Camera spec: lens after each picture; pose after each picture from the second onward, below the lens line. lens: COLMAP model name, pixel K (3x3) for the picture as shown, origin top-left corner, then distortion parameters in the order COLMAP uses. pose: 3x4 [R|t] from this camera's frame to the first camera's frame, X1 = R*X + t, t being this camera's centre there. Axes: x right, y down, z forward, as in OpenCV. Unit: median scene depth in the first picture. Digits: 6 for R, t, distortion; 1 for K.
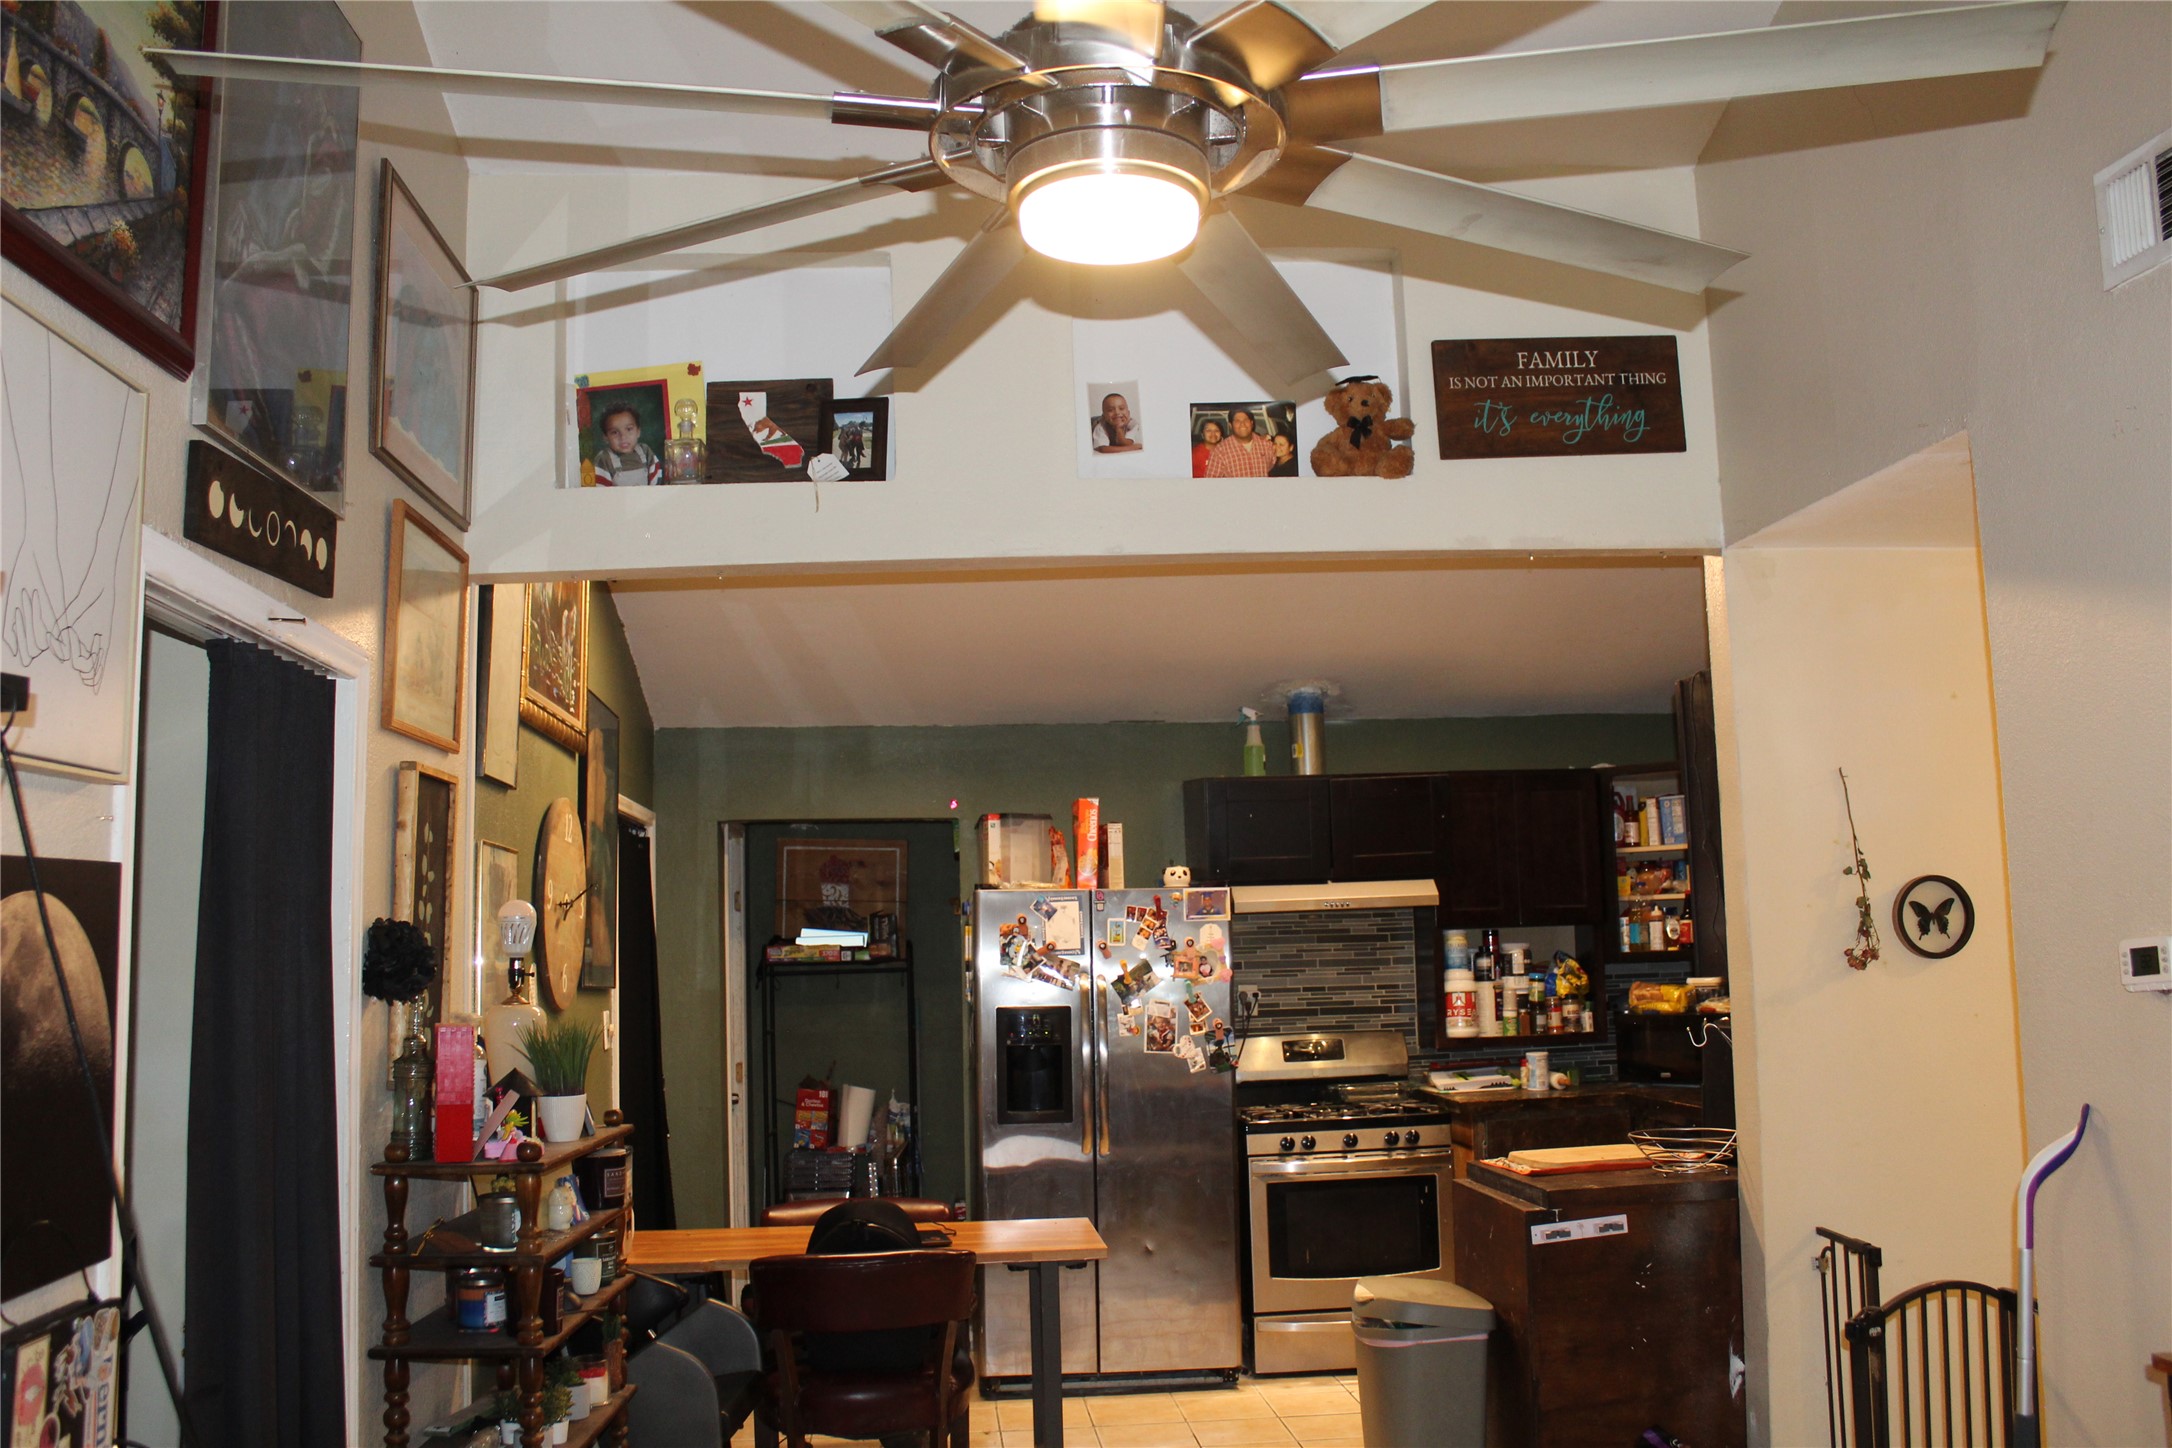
lens RADIAL K [[1798.5, 0, 1086.0], [0, 1798.5, 724.0], [0, 0, 1]] dist [-0.161182, 0.138051]
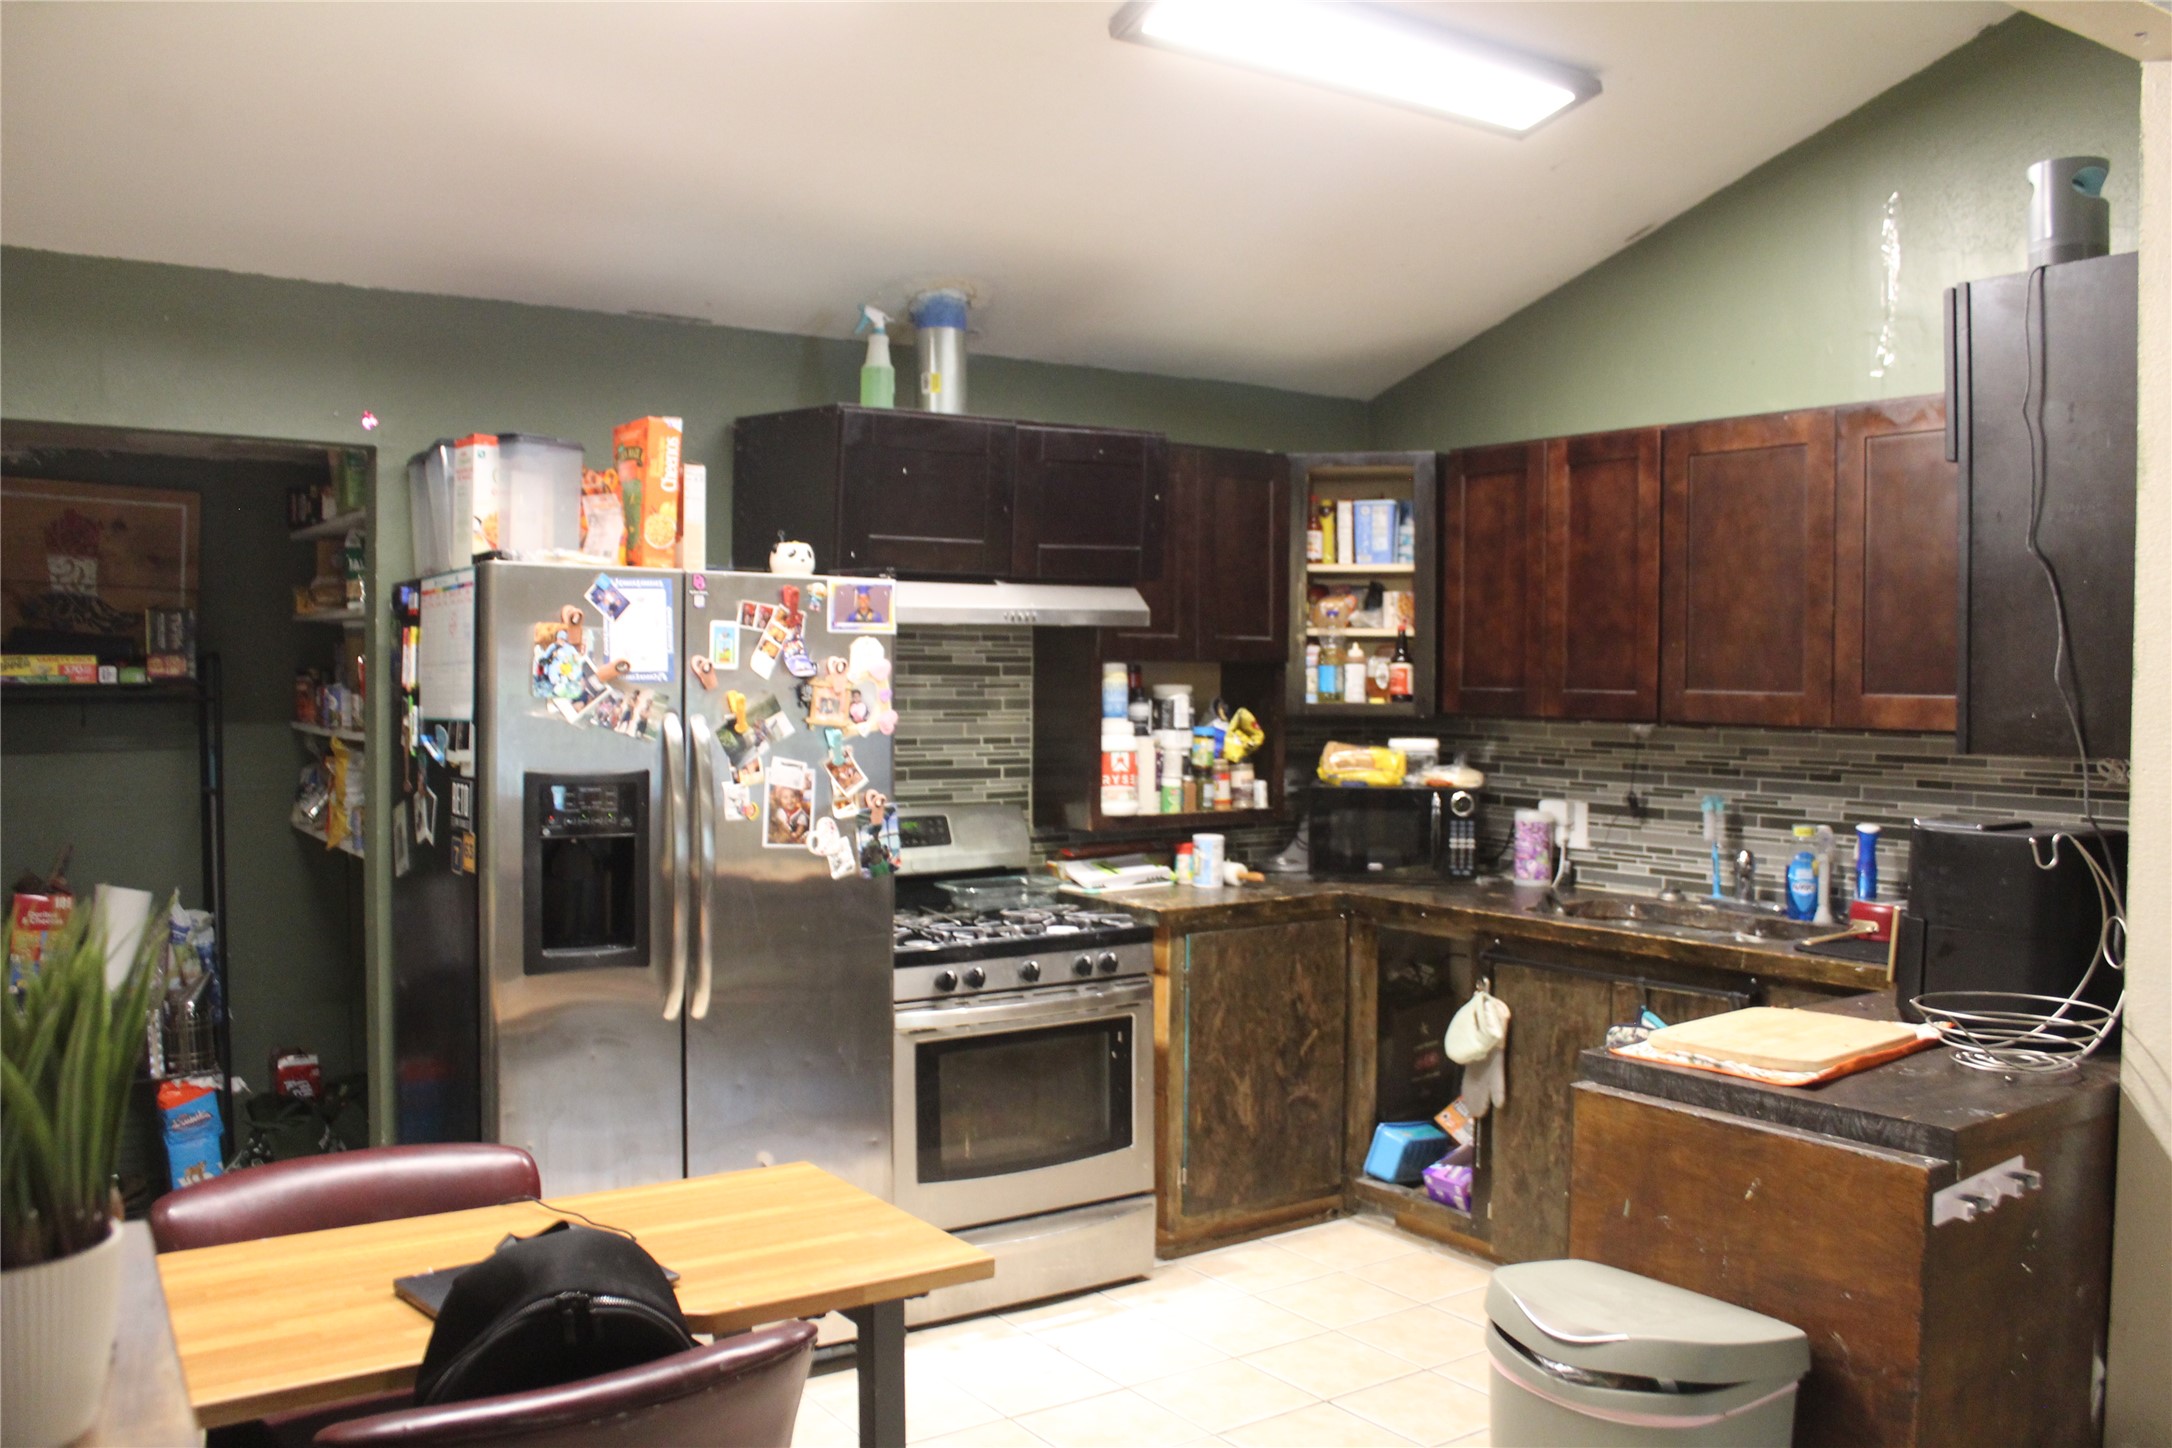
lens RADIAL K [[1798.5, 0, 1086.0], [0, 1798.5, 724.0], [0, 0, 1]] dist [-0.161182, 0.138051]
pose [[0.873681, 0.017833, 0.486172, -0.148576], [-0.088970, 0.988332, 0.123633, 0.052861], [-0.478294, -0.151270, 0.865073, 0.390708]]
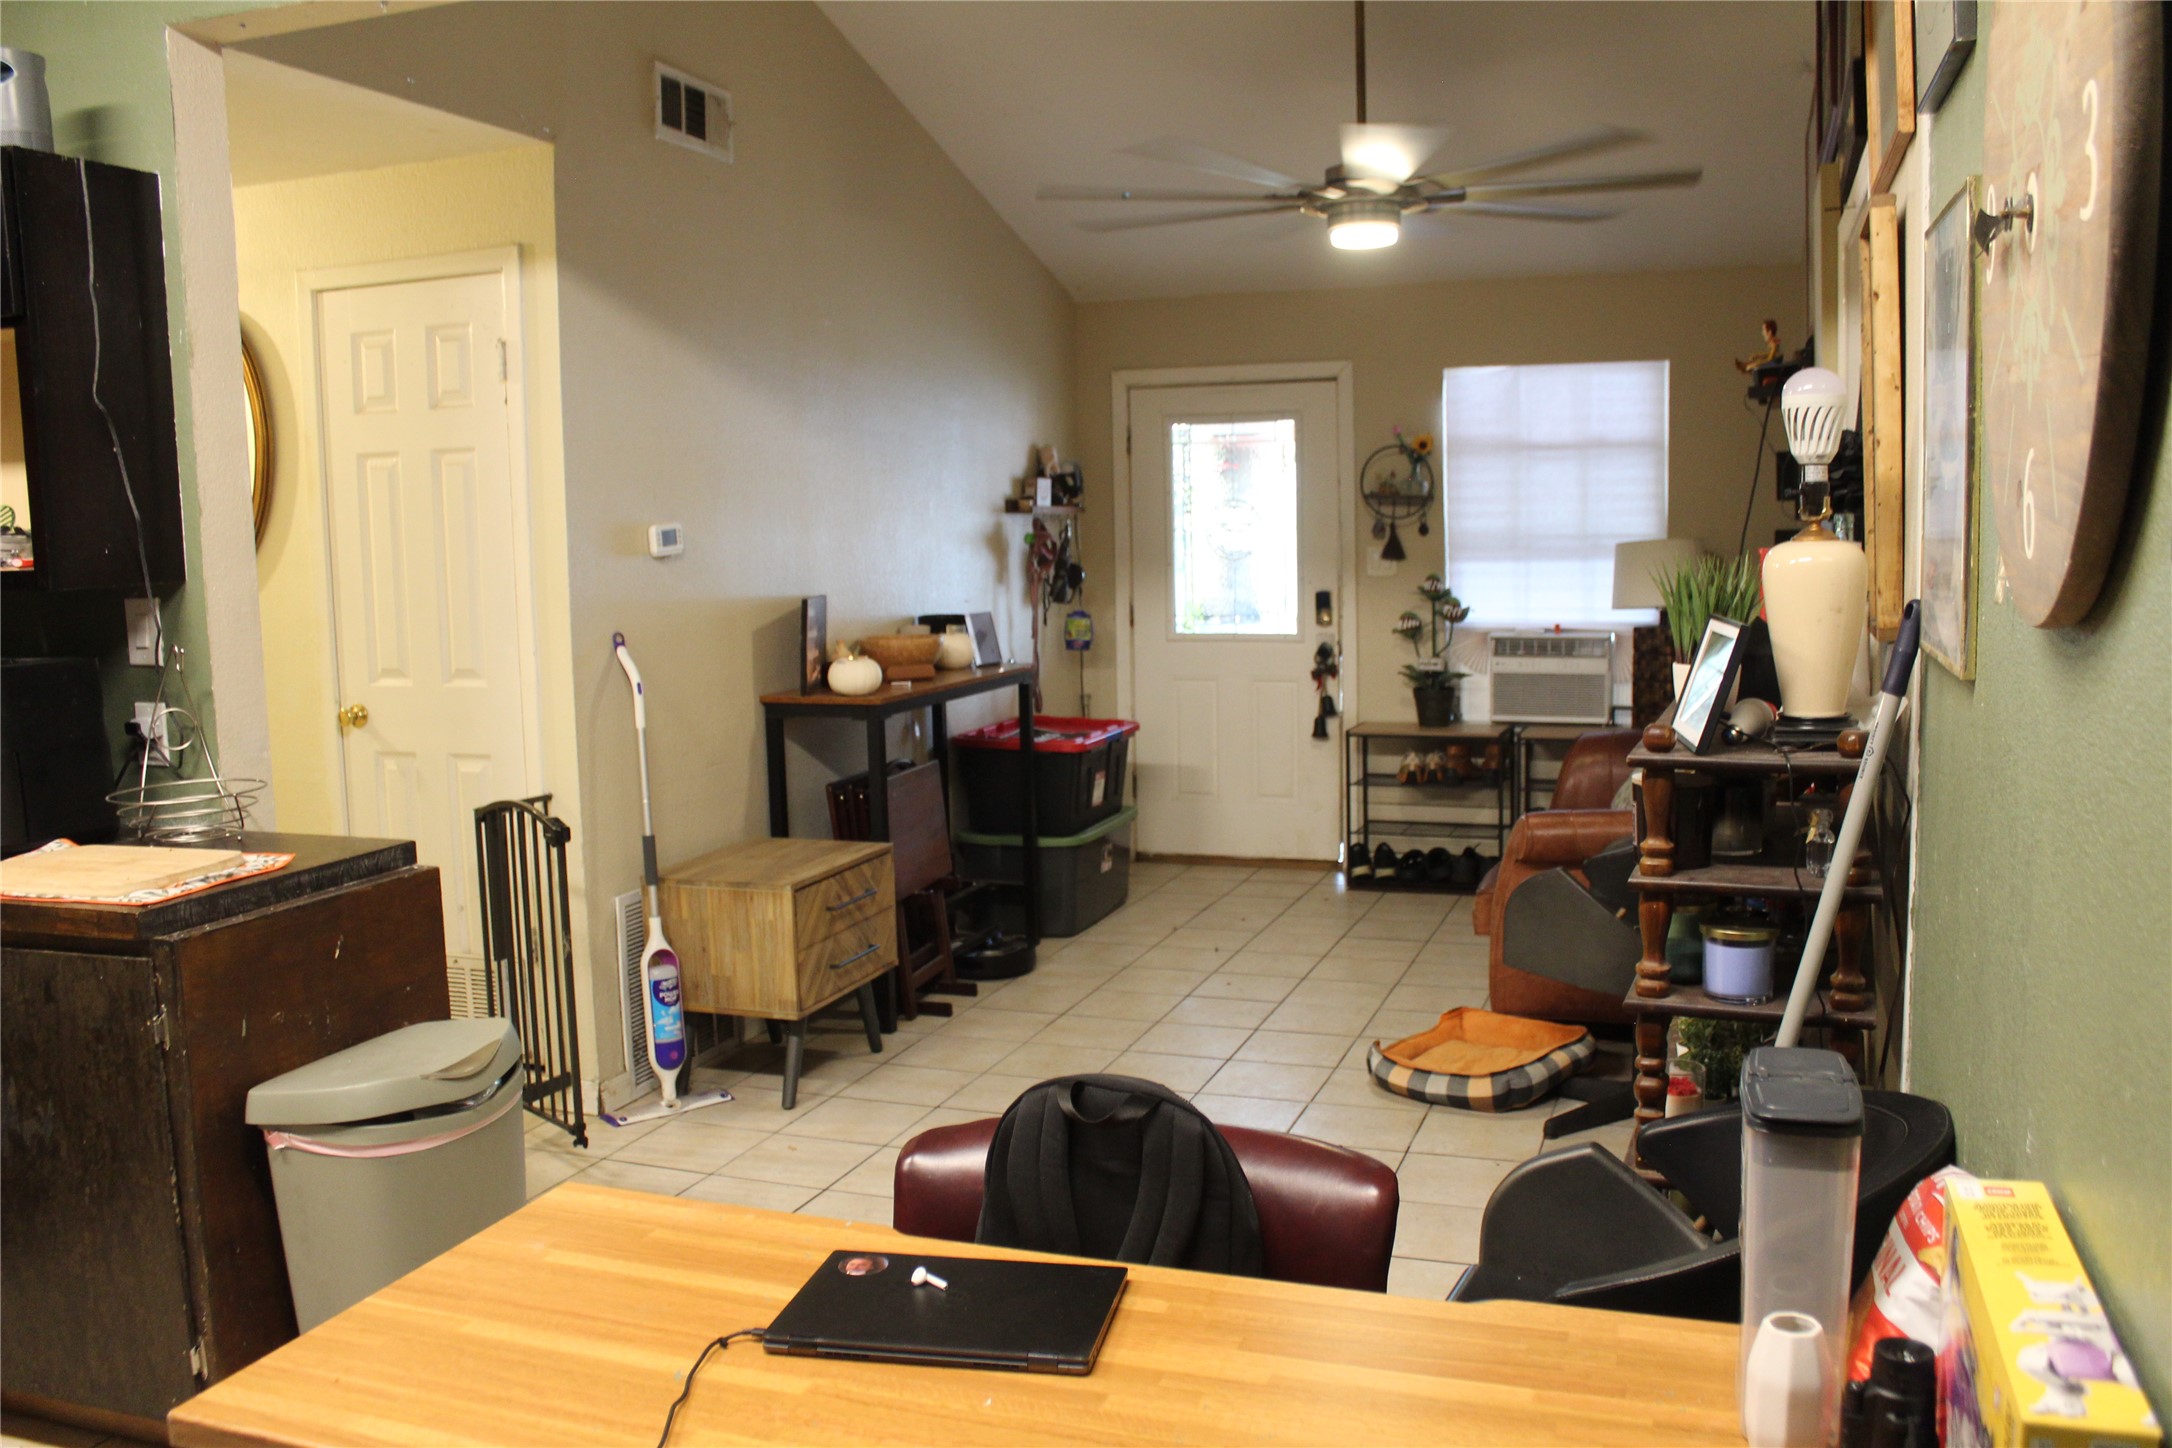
lens RADIAL K [[1798.5, 0, 1086.0], [0, 1798.5, 724.0], [0, 0, 1]] dist [-0.161182, 0.138051]
pose [[-0.902036, 0.005261, 0.431628, -0.196851], [0.002307, 0.999970, -0.007369, 0.125973], [-0.431654, -0.005651, -0.902021, 0.903058]]
